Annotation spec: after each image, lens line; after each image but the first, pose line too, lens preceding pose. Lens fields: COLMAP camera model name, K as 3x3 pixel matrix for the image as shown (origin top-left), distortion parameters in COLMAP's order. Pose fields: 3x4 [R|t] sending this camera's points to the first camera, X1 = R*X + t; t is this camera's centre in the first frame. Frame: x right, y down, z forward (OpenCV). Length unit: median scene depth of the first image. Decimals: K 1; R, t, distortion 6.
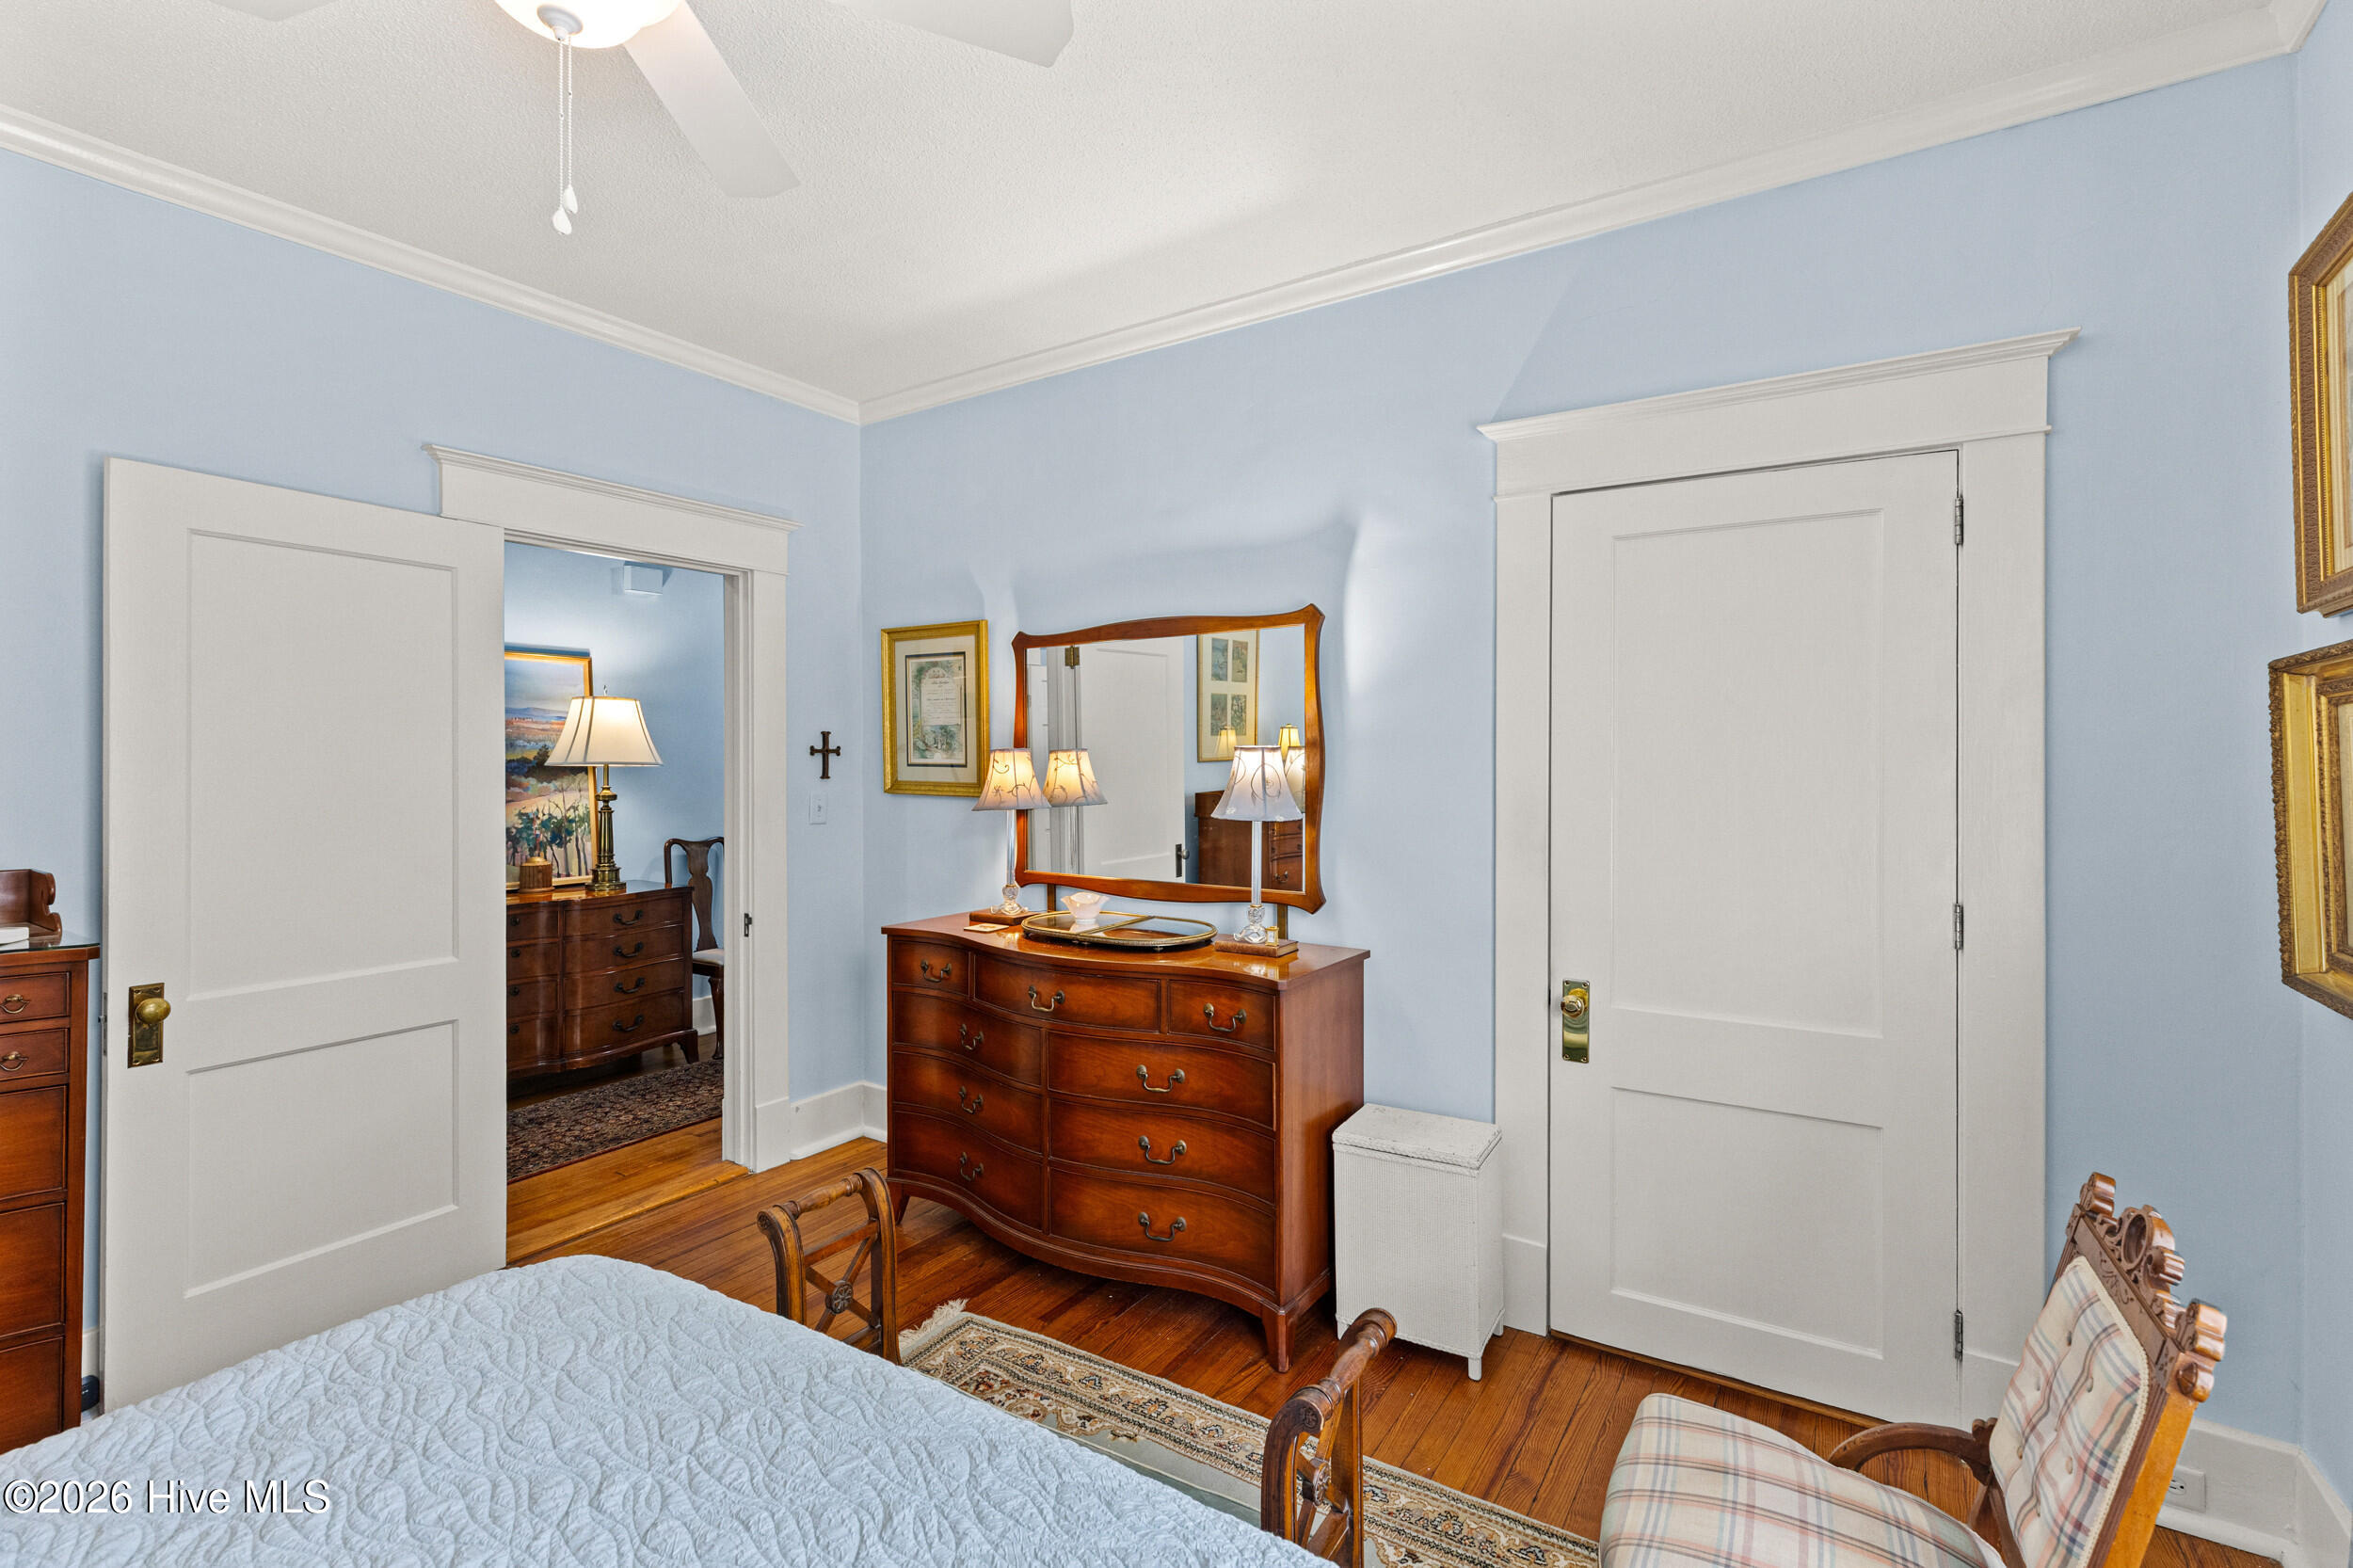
lens RADIAL K [[1065.1, 0, 1169.3], [0, 1065.1, 767.7], [0, 0, 1]] dist [0.011838, -0.000352]
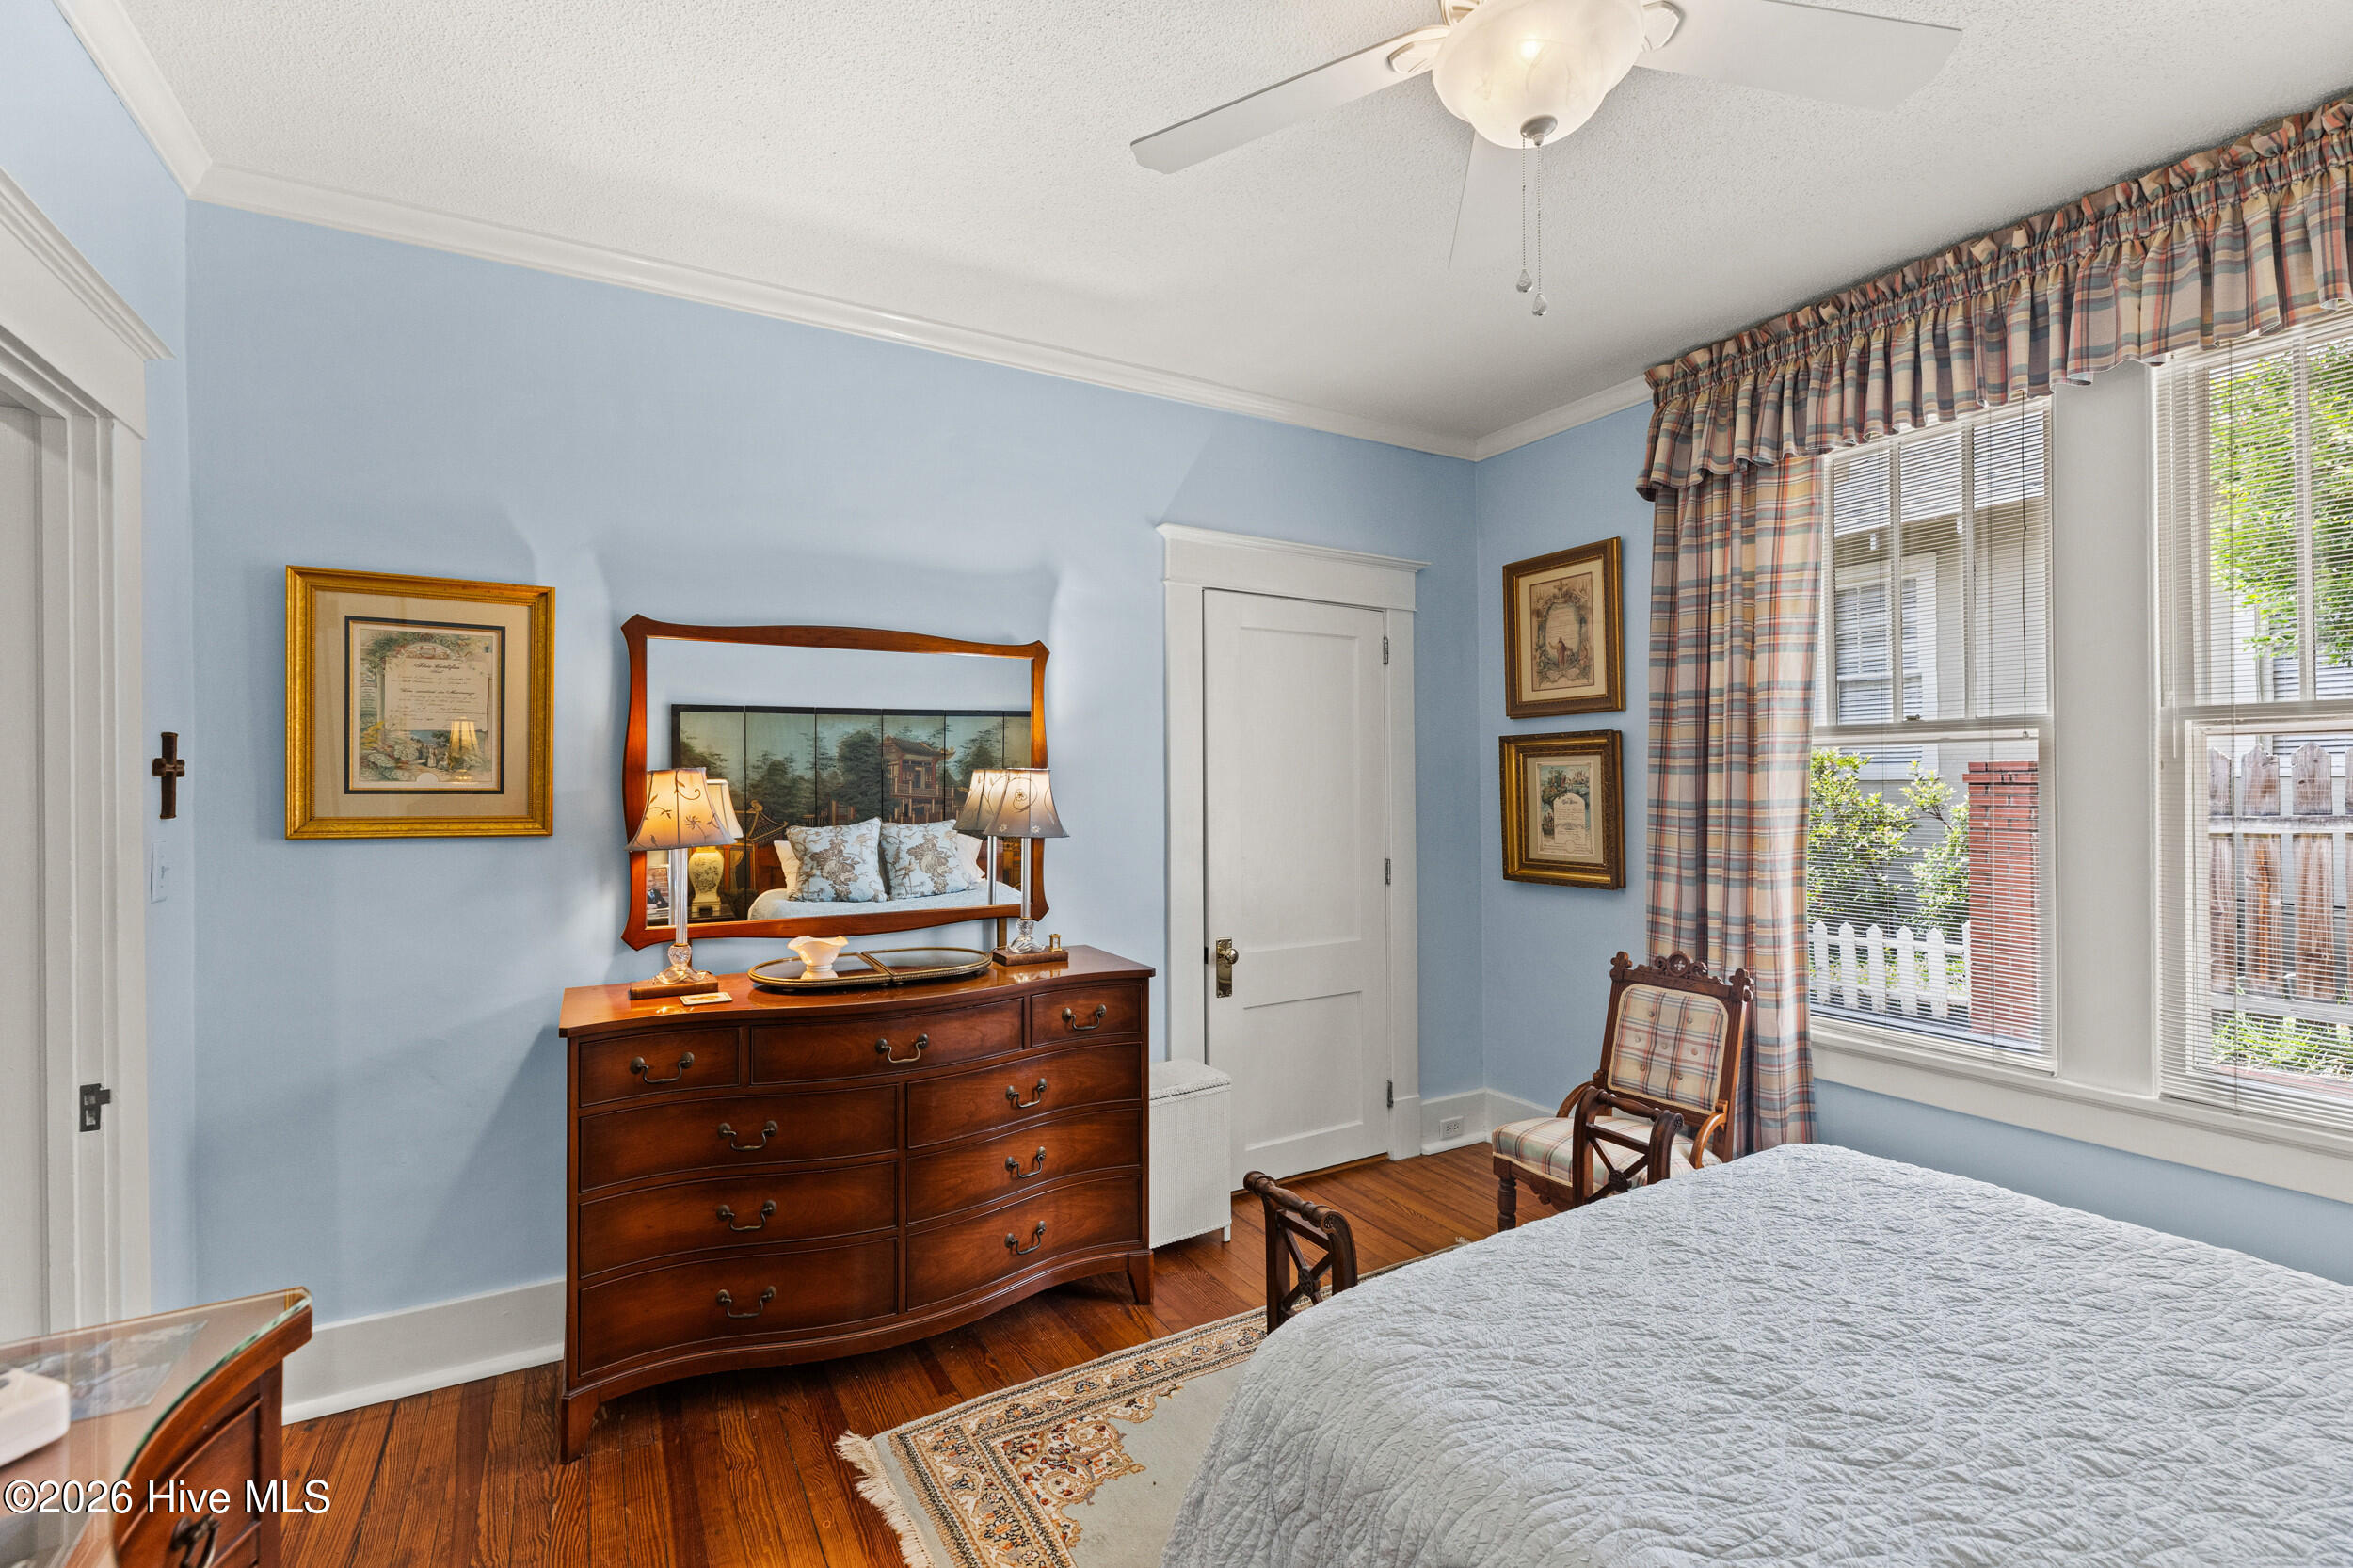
lens RADIAL K [[1065.1, 0, 1175.6], [0, 1065.1, 780.7], [0, 0, 1]] dist [0.011838, -0.000352]
pose [[0.442589, -0.000046, 0.896724, -0.843669], [0.010154, 0.999936, -0.004960, -0.001147], [-0.896667, 0.011300, 0.442562, 0.408027]]
